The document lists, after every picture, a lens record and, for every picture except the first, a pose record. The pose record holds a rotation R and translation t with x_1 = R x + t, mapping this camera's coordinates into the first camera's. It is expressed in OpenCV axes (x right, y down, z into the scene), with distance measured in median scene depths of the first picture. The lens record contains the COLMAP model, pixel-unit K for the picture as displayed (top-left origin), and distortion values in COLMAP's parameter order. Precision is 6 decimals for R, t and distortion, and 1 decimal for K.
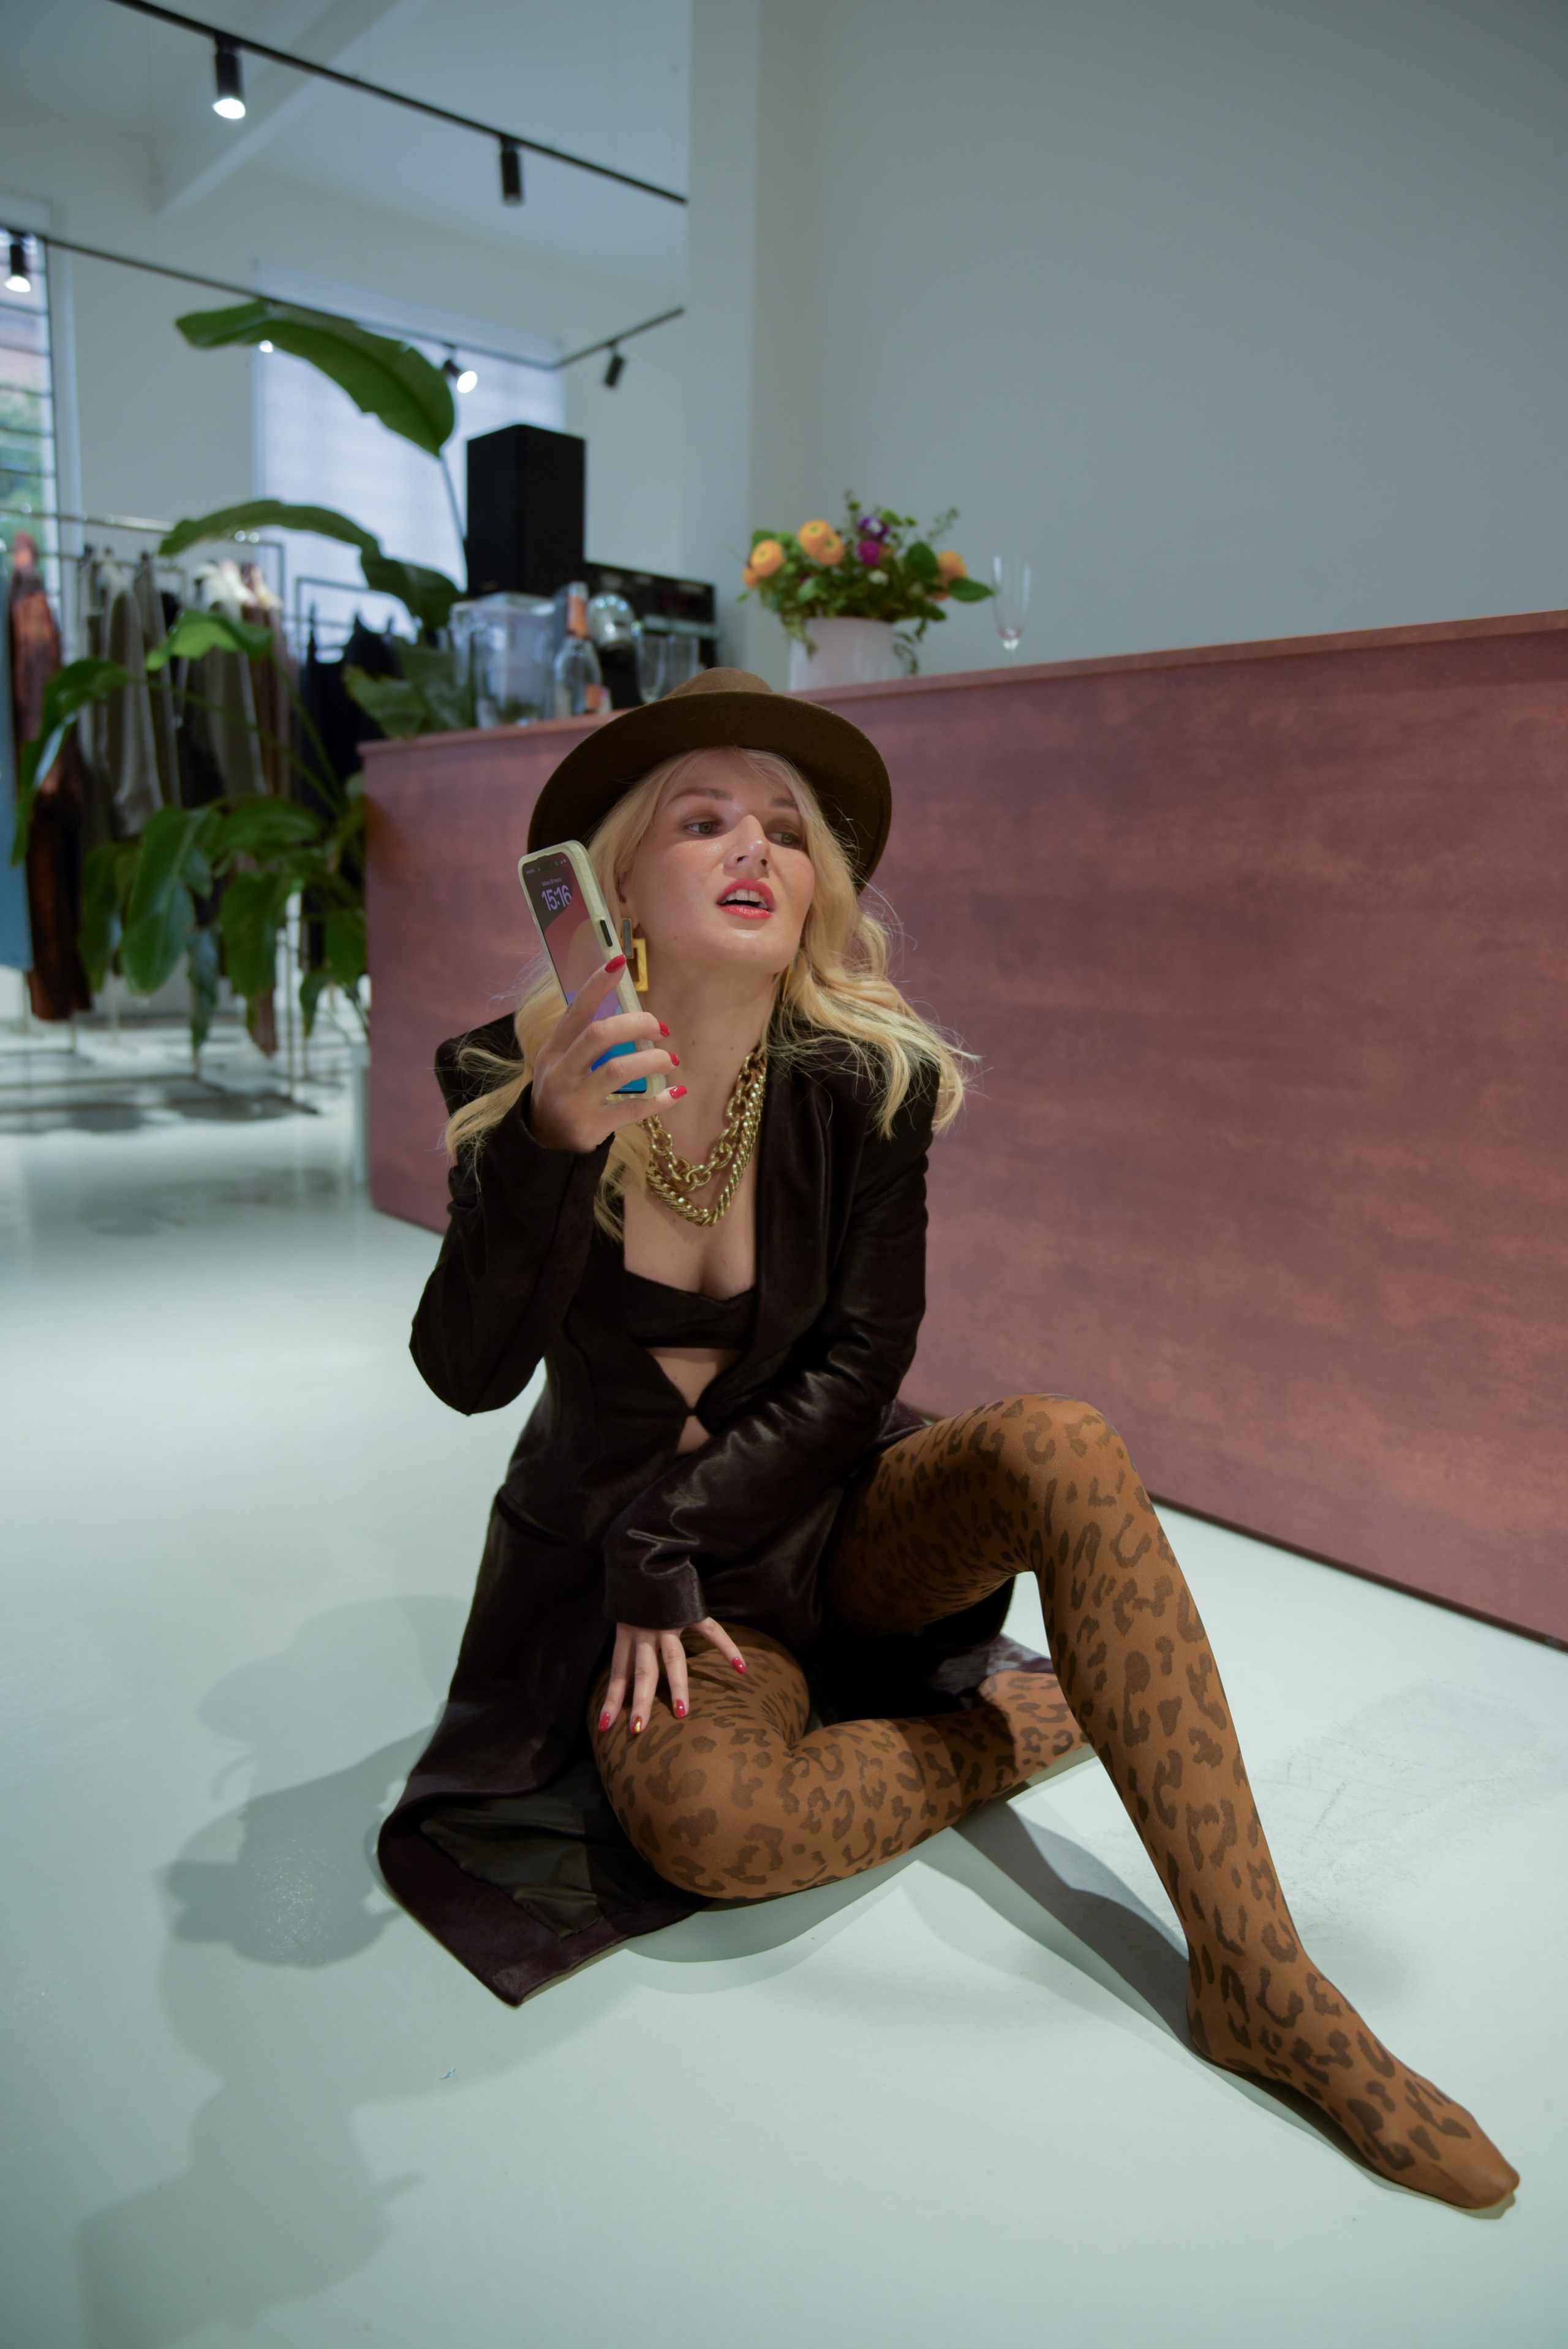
lens RADIAL K [[1622.6, 0, 784.0], [0, 1622.6, 1174.5], [0, 0, 1]] dist [-0.110121, 0.099737]
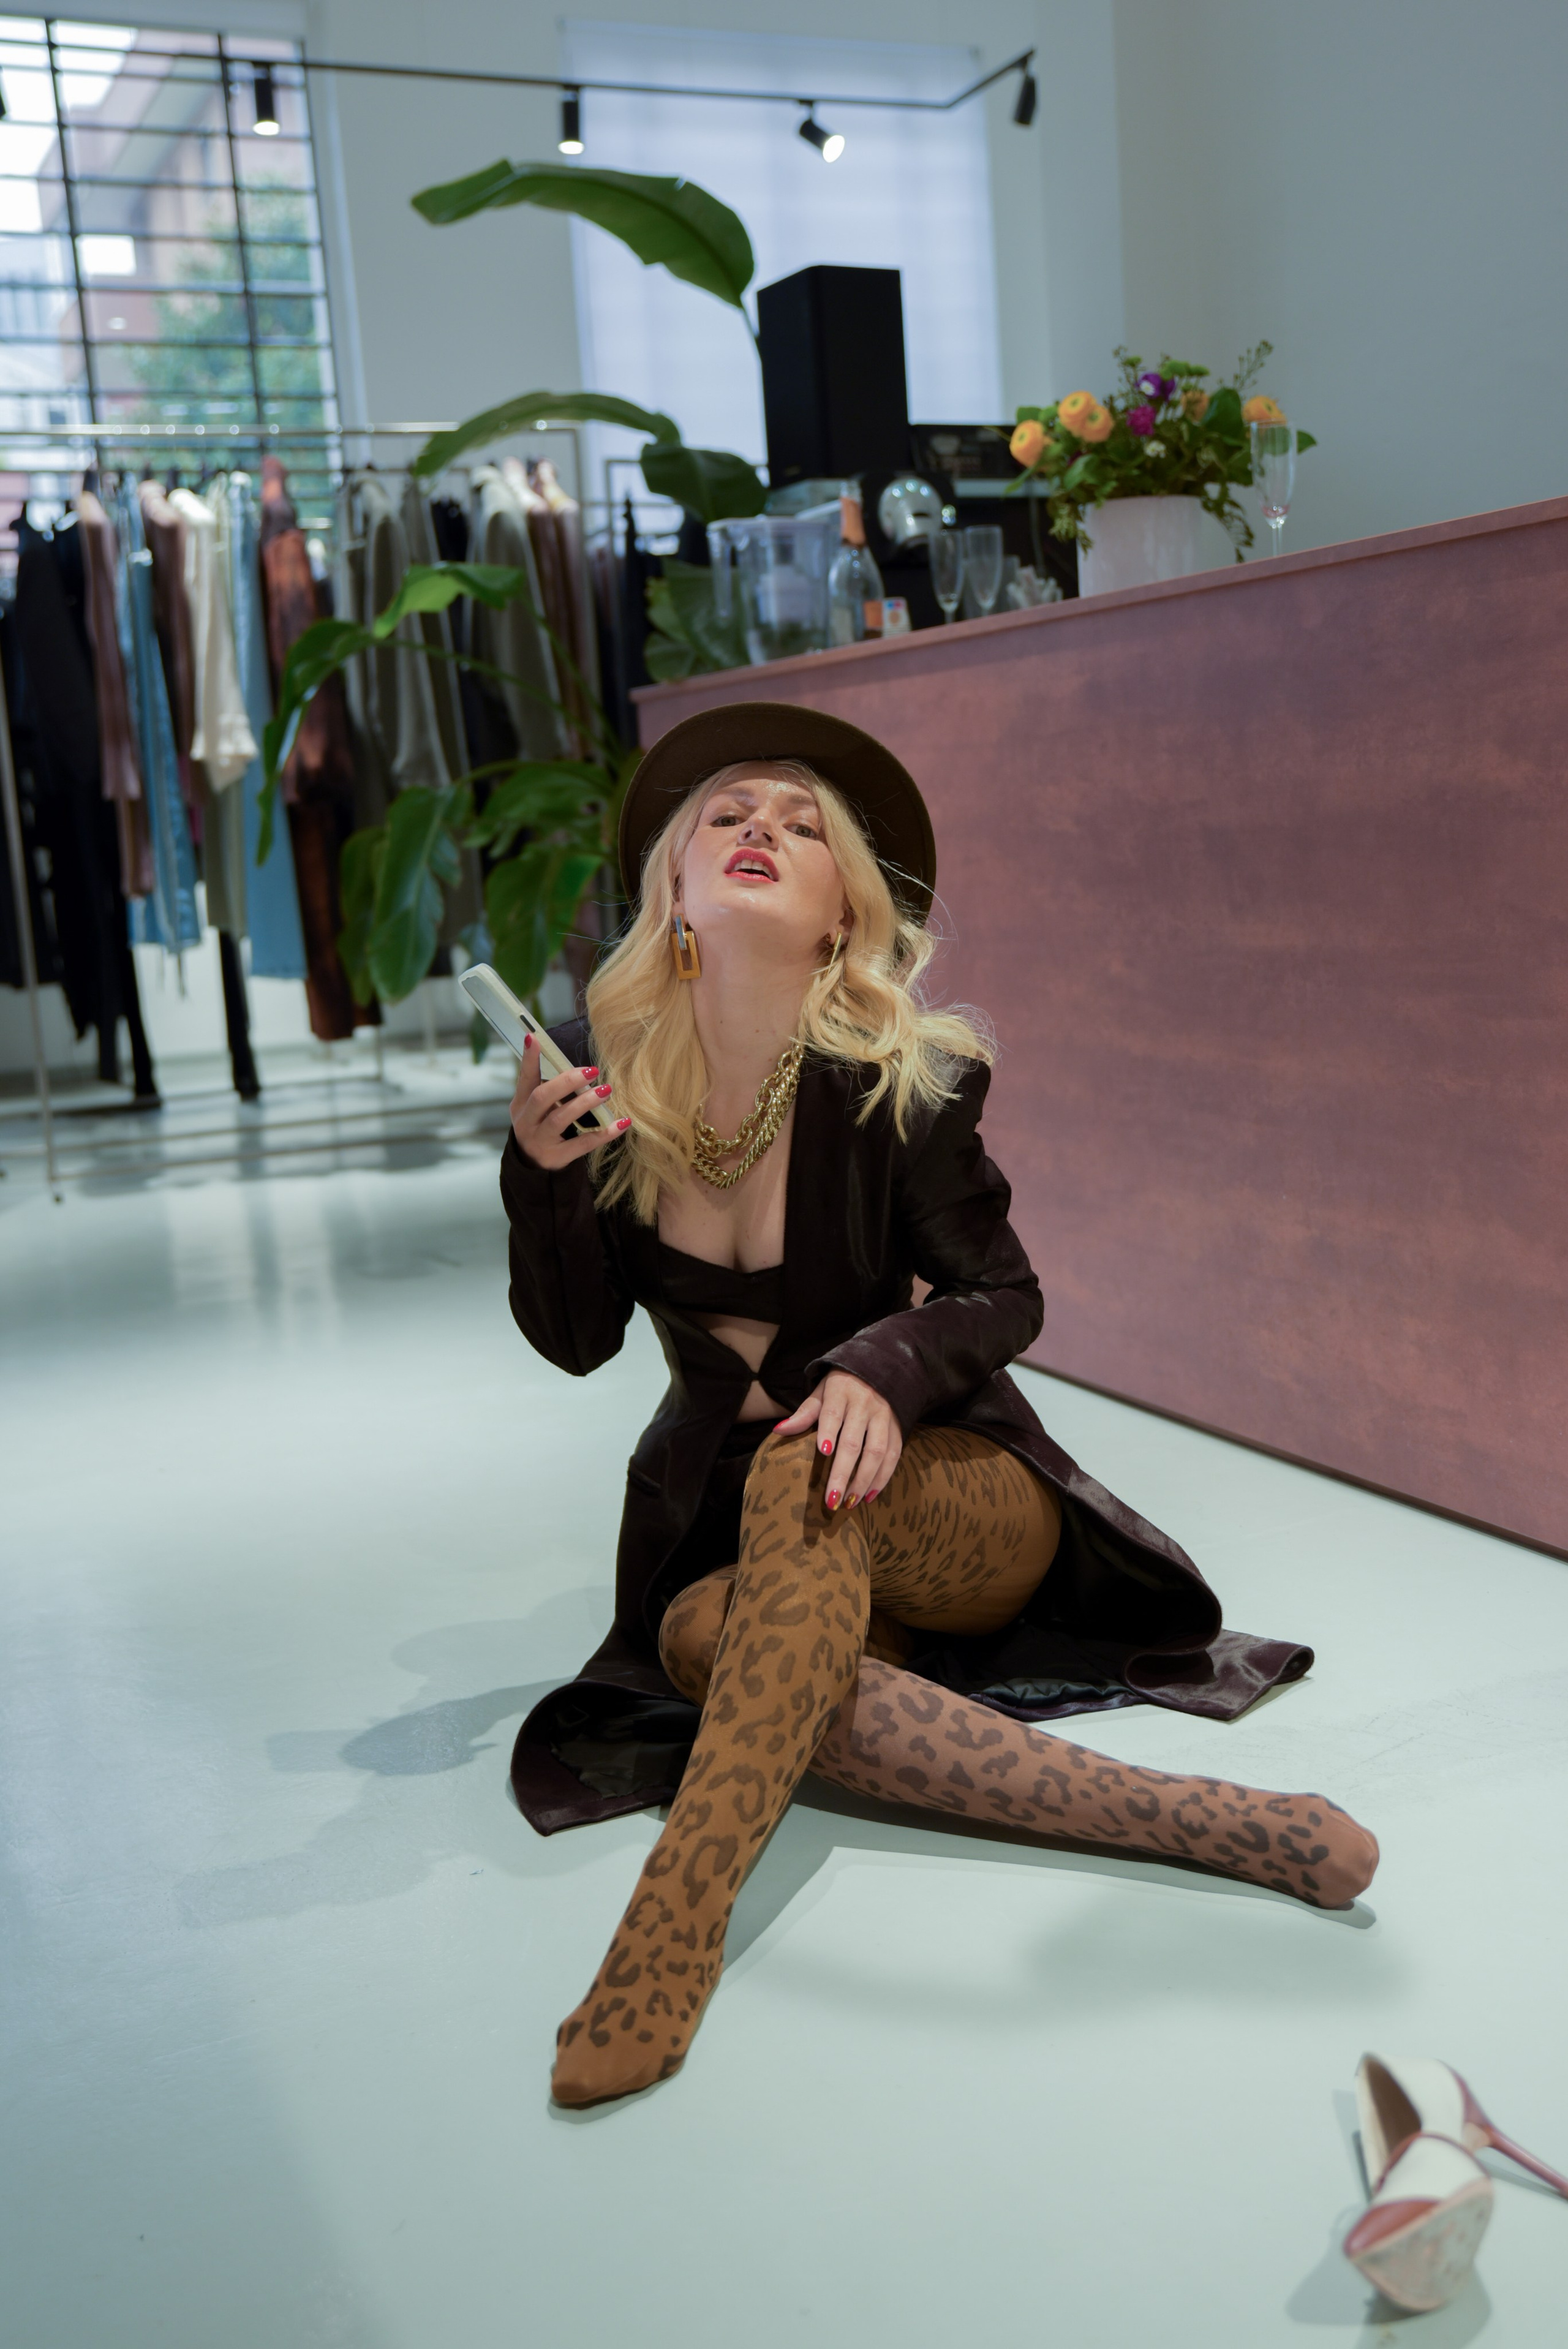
lens RADIAL K [[2414.7, 0, 784.0], [0, 2414.7, 1174.5], [0, 0, 1]] dist [0.011834, 0.003898]
pose [[0.959535, -0.047439, -0.277565, 0.162734], [0.041025, 0.998741, -0.028875, 0.028514], [0.278586, 0.016319, 0.960273, -0.210755]]
